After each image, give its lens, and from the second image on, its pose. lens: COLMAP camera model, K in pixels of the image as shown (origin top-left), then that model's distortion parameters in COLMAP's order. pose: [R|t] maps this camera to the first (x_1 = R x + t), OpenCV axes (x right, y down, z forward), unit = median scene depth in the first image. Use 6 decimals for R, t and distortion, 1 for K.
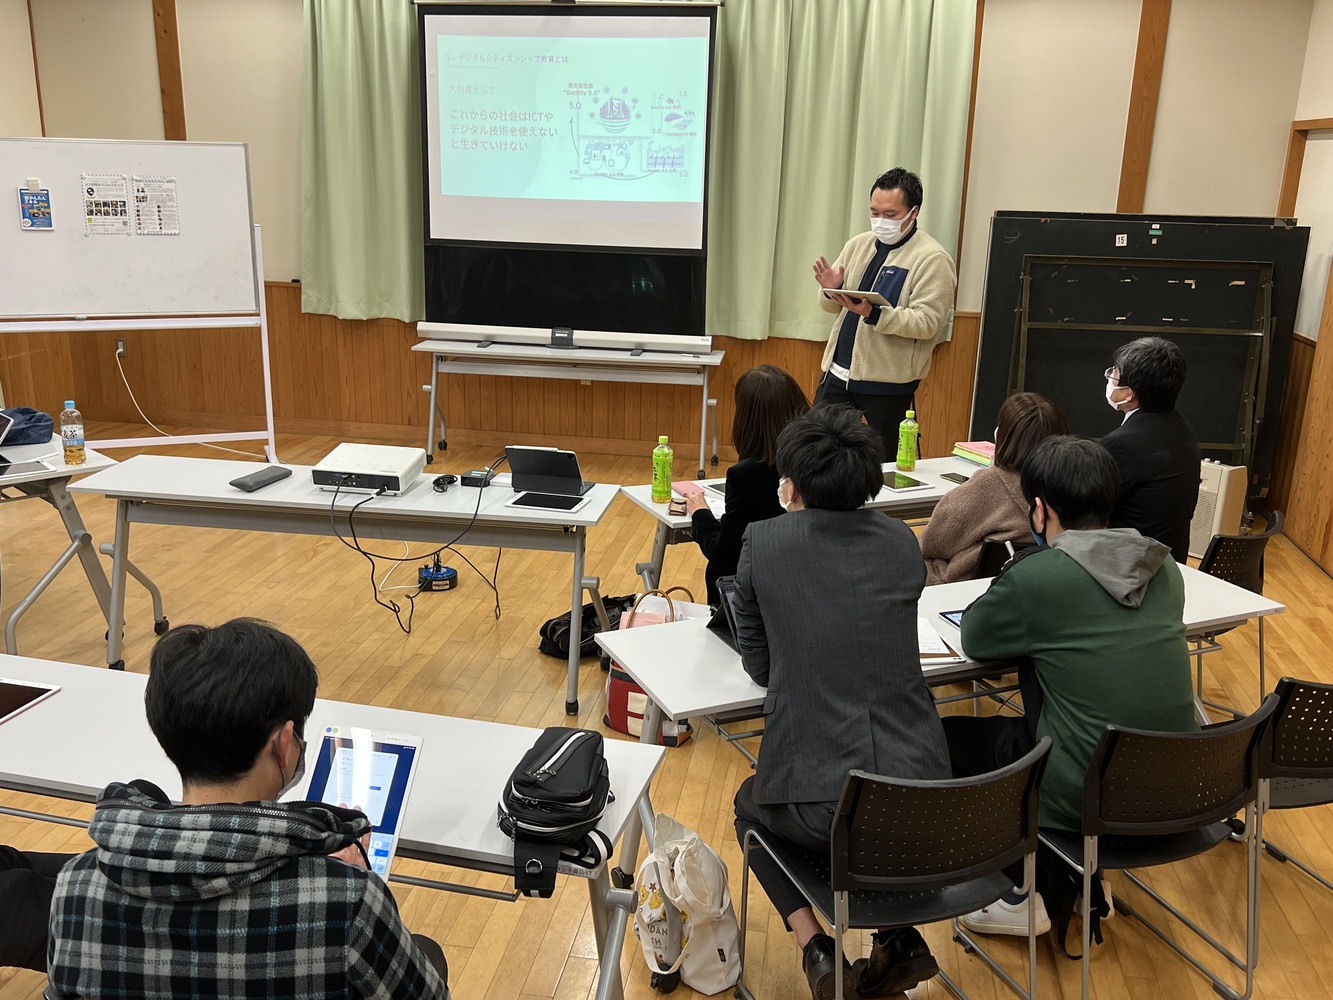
lens RADIAL K [[1235.2, 0, 666.5], [0, 1235.2, 500.0], [0, 0, 1]] dist [0.031608, -0.016538]
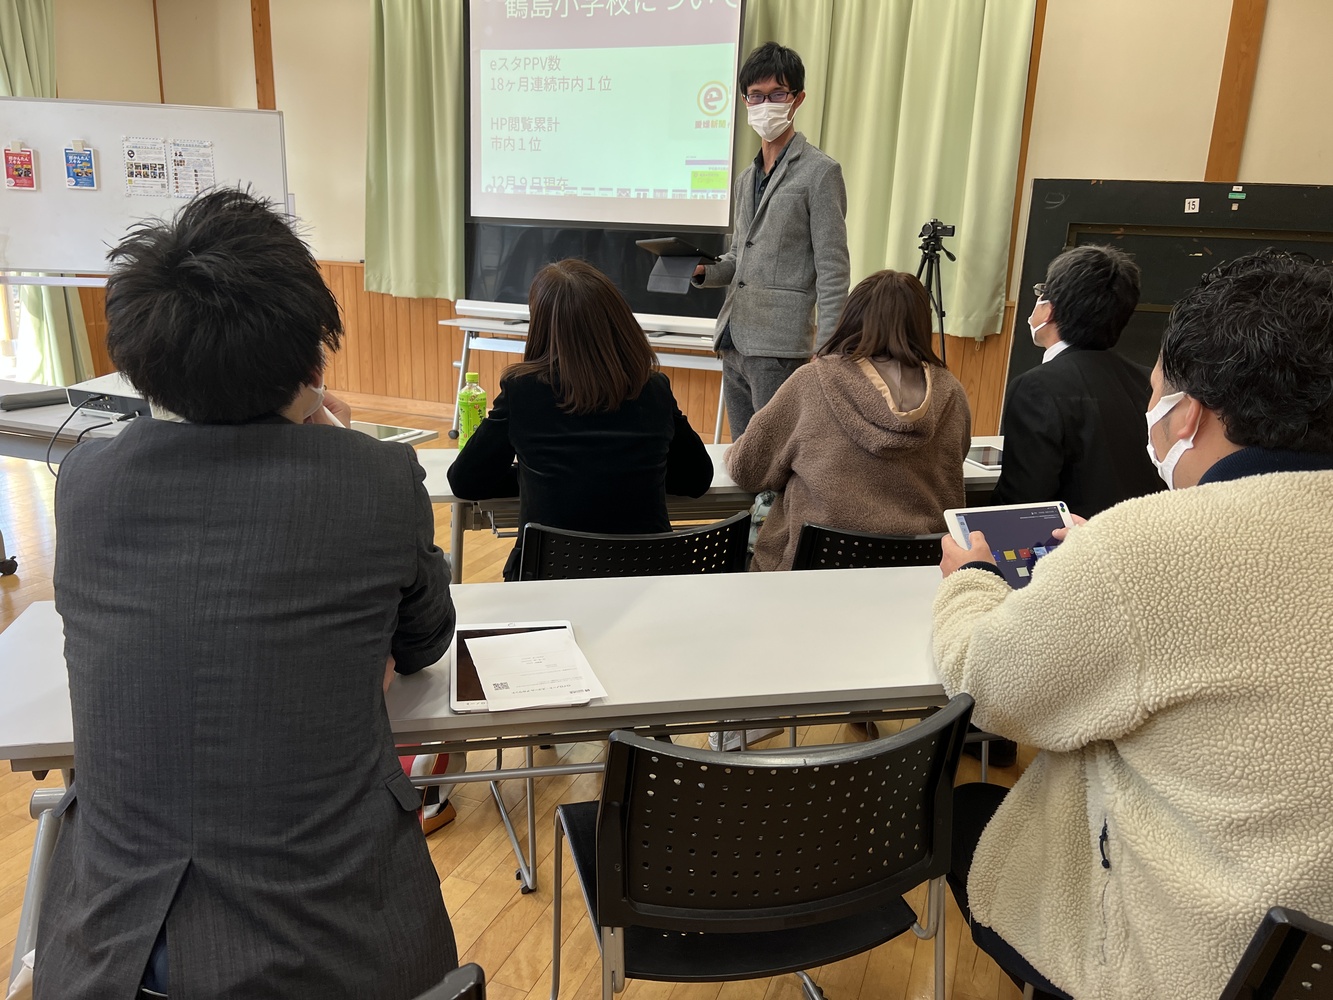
lens RADIAL K [[1012.1, 0, 669.0], [0, 1012.1, 491.7], [0, 0, 1]] dist [0.038732, -0.045062]
pose [[0.978845, 0.063330, -0.194555, 0.153699], [-0.068185, 0.997504, -0.018357, 0.018555], [0.192907, 0.031234, 0.980720, 0.242451]]
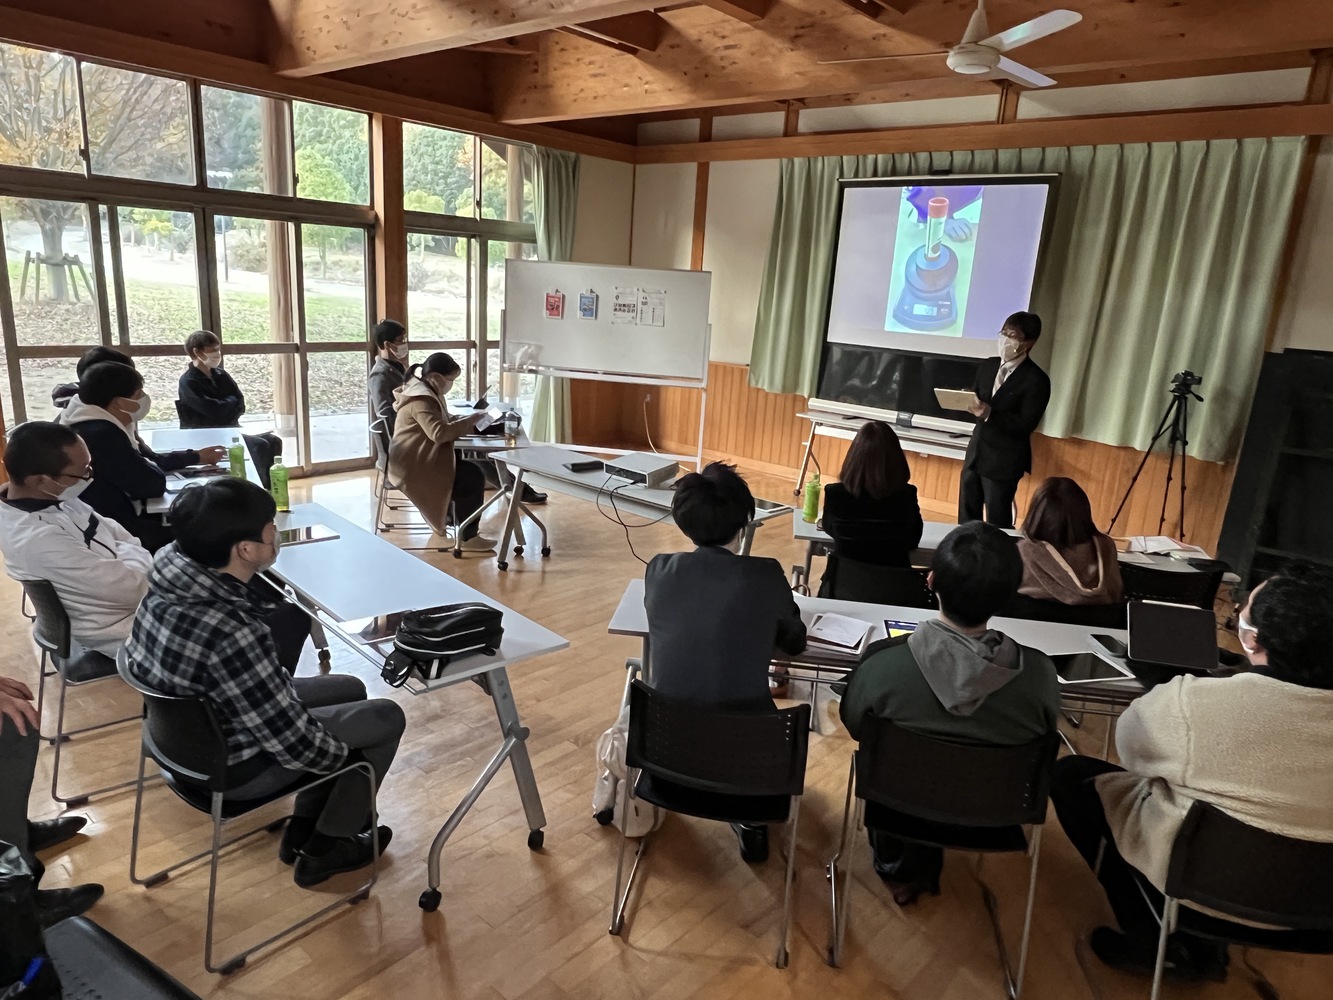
lens RADIAL K [[880.7, 0, 660.7], [0, 880.7, 509.1], [0, 0, 1]] dist [0.000412, -0.001625]
pose [[0.848991, 0.161856, -0.503007, 0.204643], [-0.181632, 0.983317, 0.009845, 0.005373], [0.496209, 0.083004, 0.864226, 0.042523]]
